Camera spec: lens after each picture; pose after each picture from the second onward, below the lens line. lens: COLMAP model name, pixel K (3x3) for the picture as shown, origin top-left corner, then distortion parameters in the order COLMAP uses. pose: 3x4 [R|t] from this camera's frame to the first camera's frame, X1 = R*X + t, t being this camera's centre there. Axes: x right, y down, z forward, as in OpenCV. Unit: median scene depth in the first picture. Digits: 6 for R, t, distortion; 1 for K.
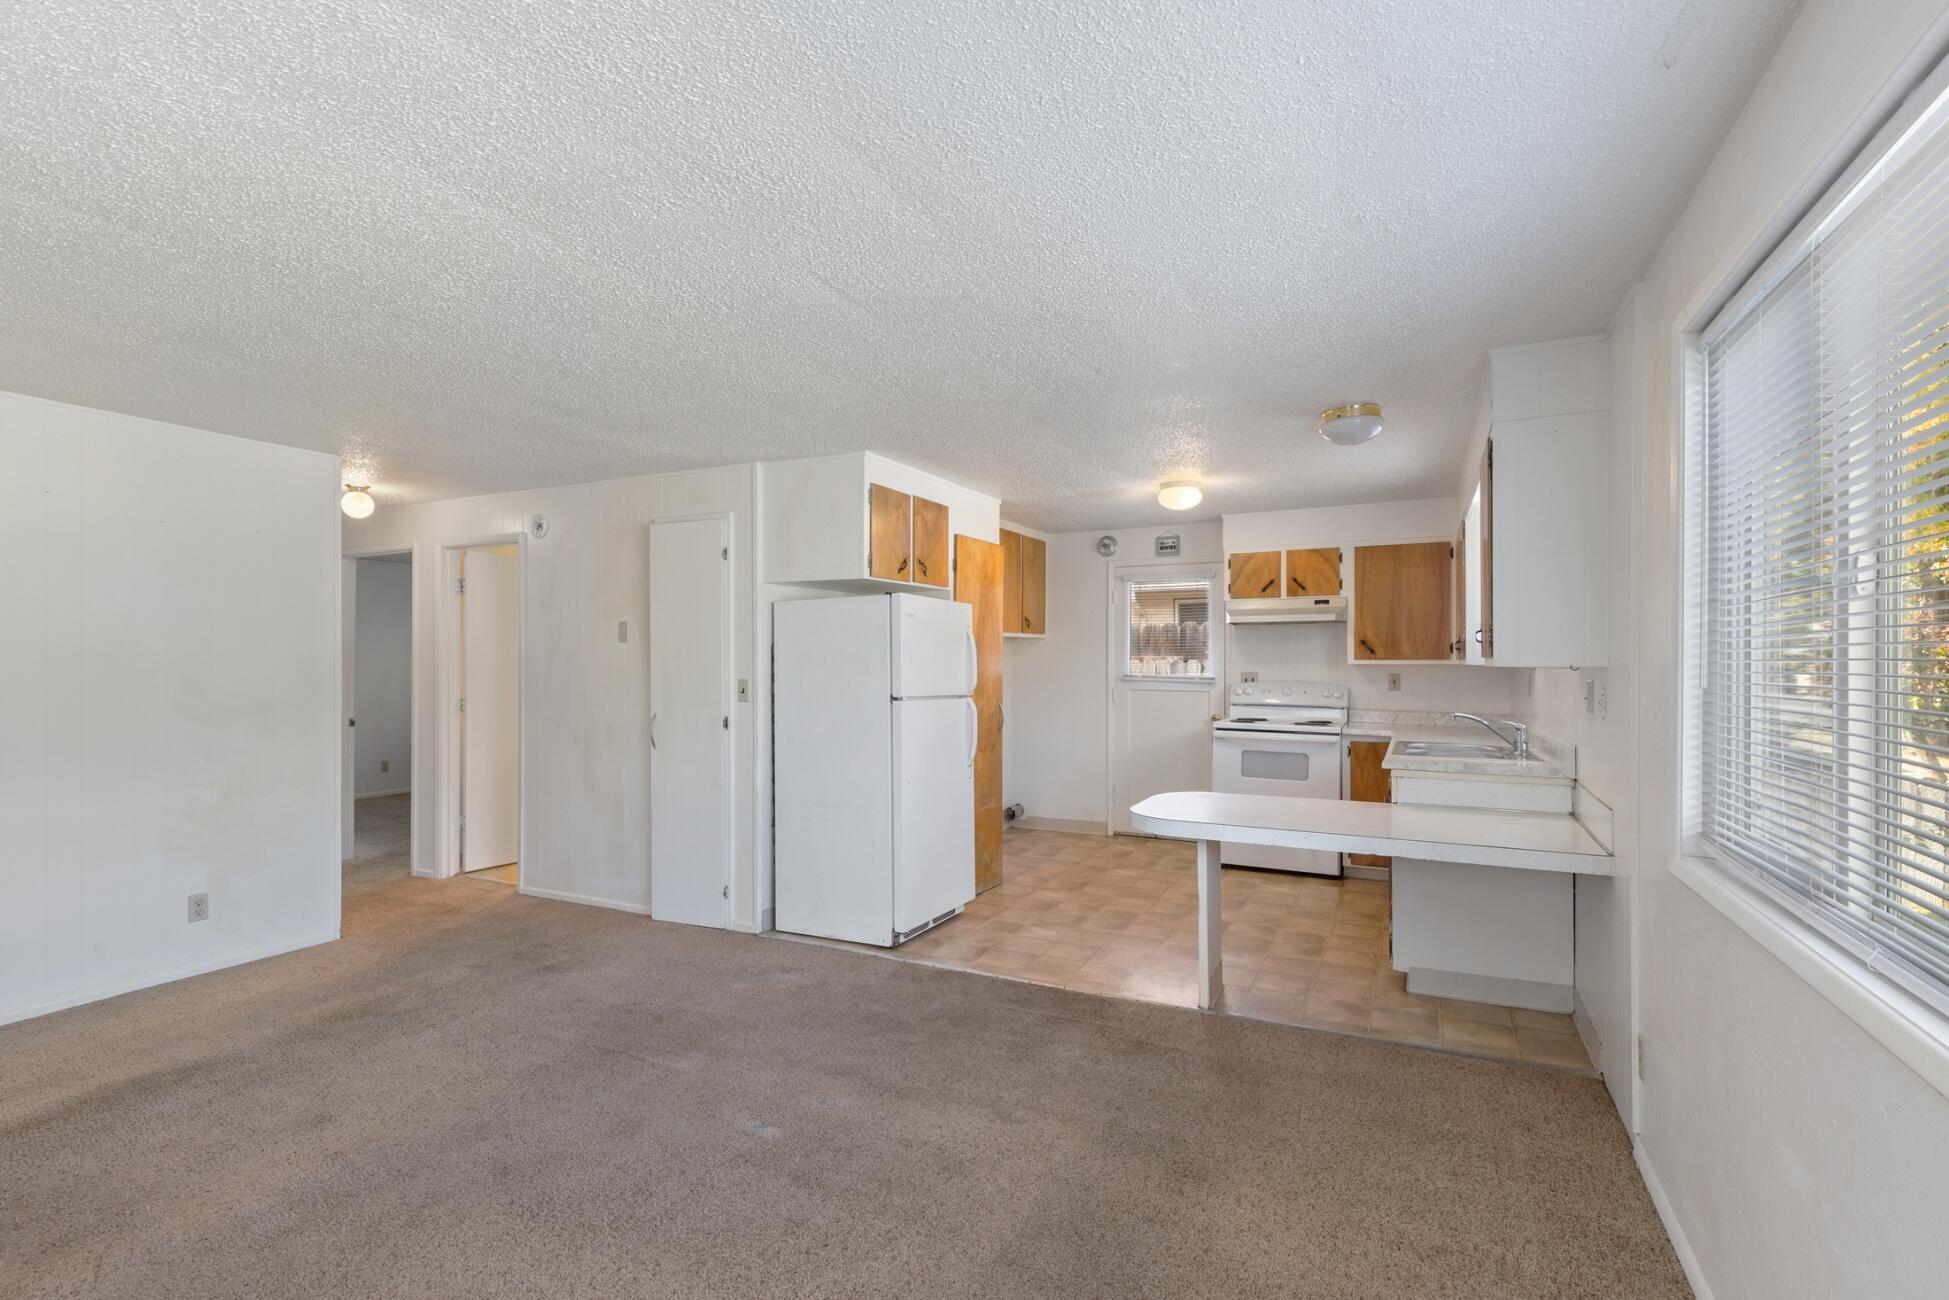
lens RADIAL K [[878.9, 0, 969.8], [0, 878.9, 660.8], [0, 0, 1]] dist [0.009445, -0.005115]
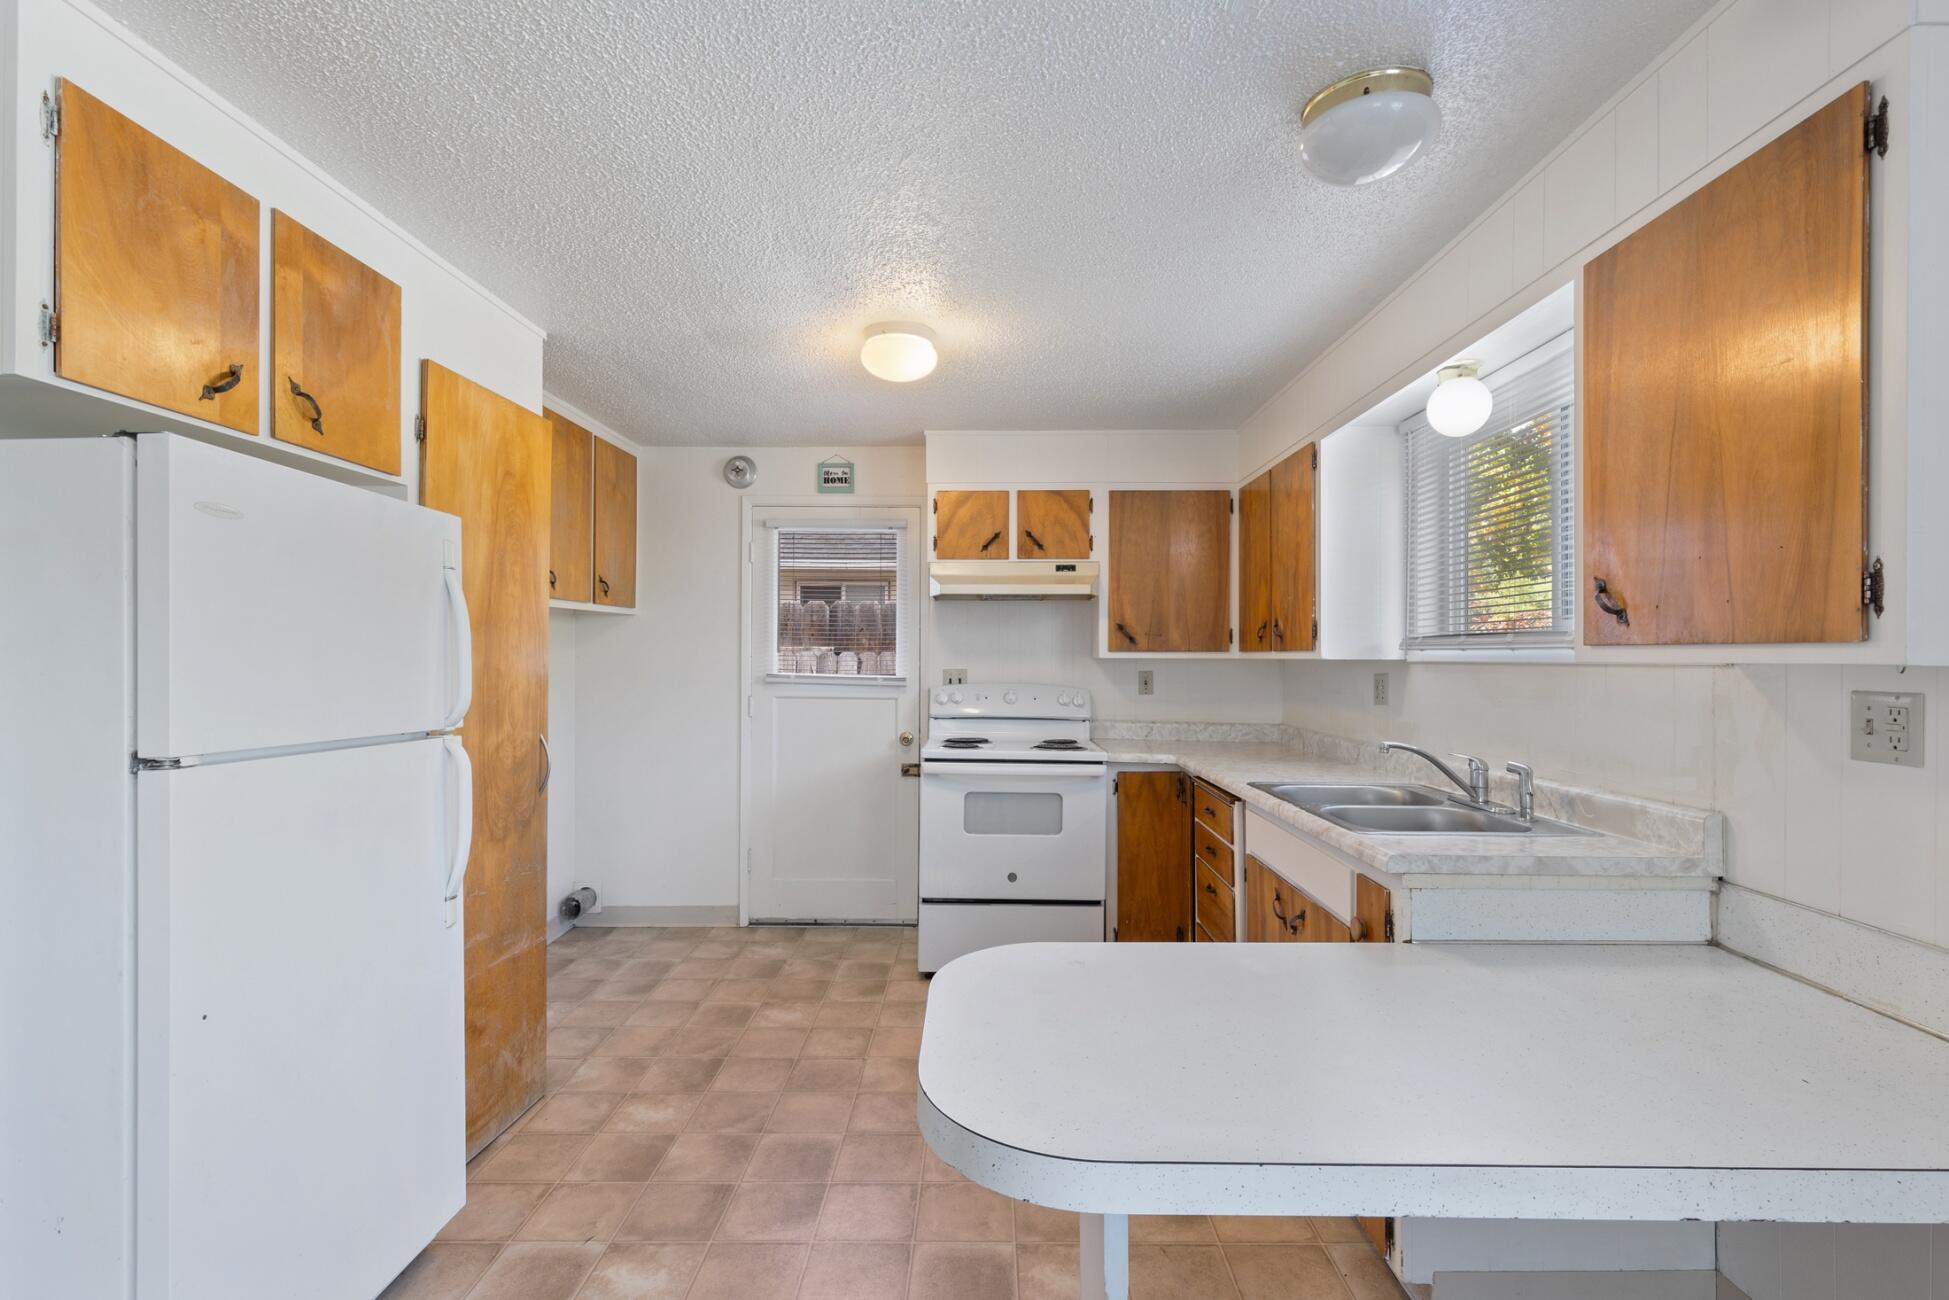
lens RADIAL K [[878.9, 0, 970.9], [0, 878.9, 655.8], [0, 0, 1]] dist [0.009445, -0.005115]
pose [[0.897729, 0.002532, 0.440541, 0.034135], [-0.003163, 0.999995, 0.000697, 0.002126], [-0.440536, -0.002020, 0.897732, 0.465480]]
